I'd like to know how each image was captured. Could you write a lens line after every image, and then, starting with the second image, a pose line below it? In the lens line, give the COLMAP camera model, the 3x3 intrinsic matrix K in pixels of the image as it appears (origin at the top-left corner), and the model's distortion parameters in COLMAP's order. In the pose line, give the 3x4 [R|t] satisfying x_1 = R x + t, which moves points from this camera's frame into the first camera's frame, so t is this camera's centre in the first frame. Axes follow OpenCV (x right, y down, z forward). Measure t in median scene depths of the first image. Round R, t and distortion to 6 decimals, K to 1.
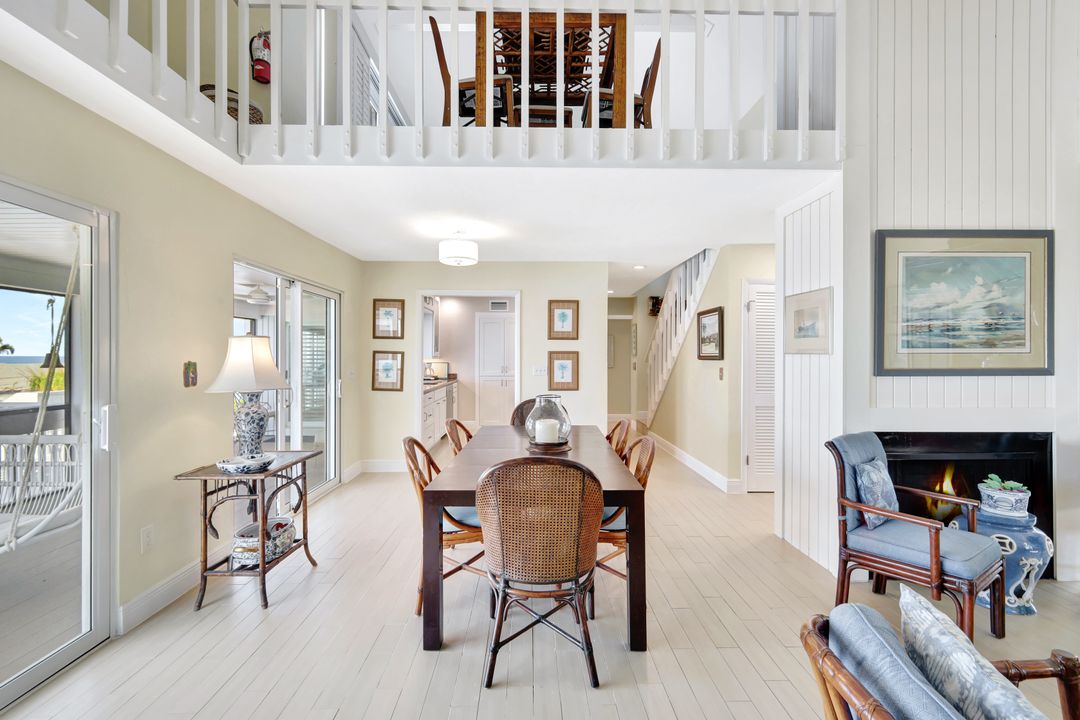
lens RADIAL K [[461.0, 0, 544.3], [0, 461.0, 354.1], [0, 0, 1]] dist [-0.002884, -0.000178]
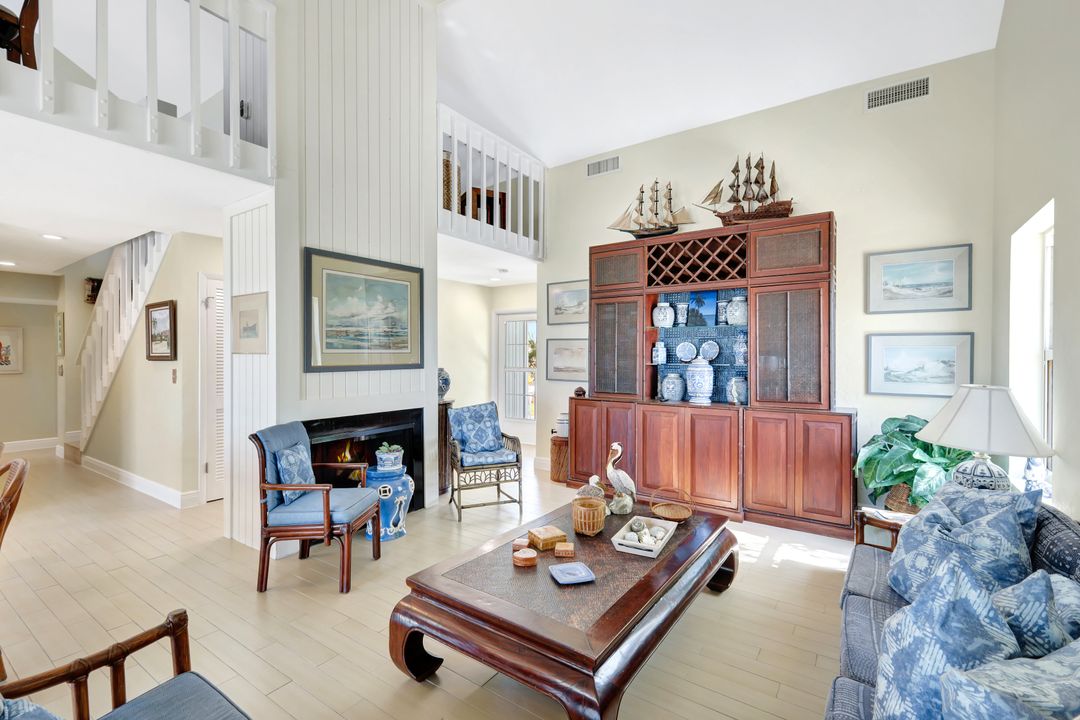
lens RADIAL K [[480.9, 0, 530.0], [0, 480.9, 357.5], [0, 0, 1]] dist [0.001586, -0.000575]
pose [[0.591063, -0.006345, 0.806600, 0.077408], [-0.000051, 0.999969, 0.007903, -0.000685], [-0.806625, -0.004713, 0.591044, -0.175588]]
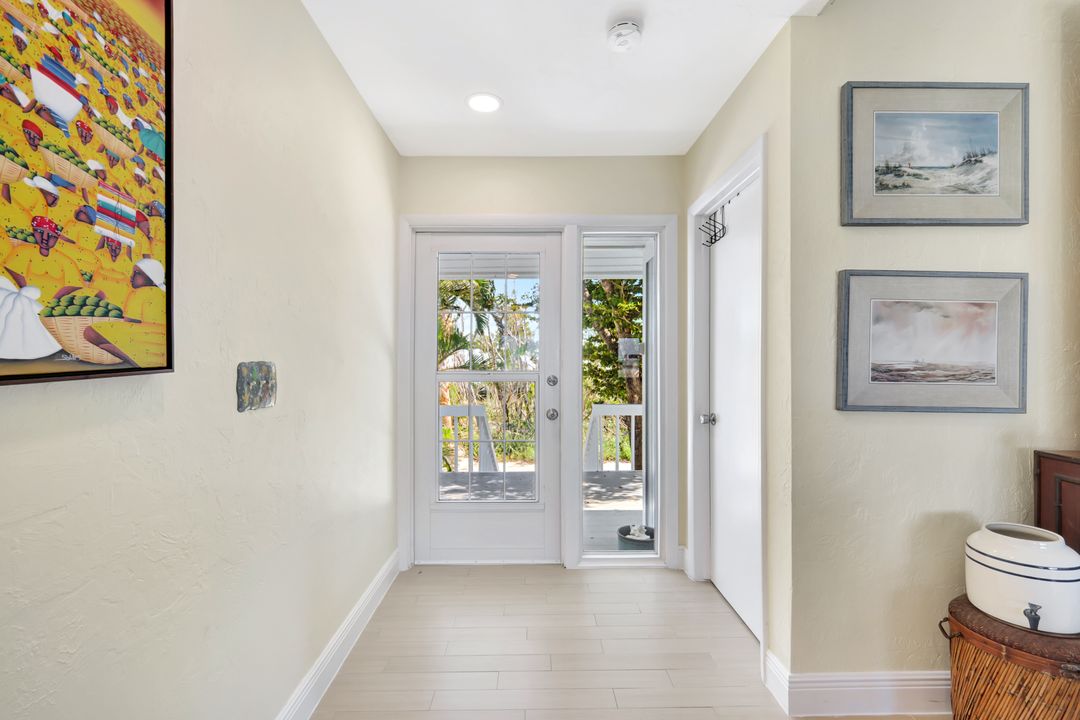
lens RADIAL K [[461.0, 0, 541.0], [0, 461.0, 355.4], [0, 0, 1]] dist [-0.002884, -0.000178]
pose [[-0.012833, -0.009594, 0.999872, 1.202772], [-0.001417, 0.999953, 0.009577, 0.037839], [-0.999917, -0.001294, -0.012846, 1.371383]]
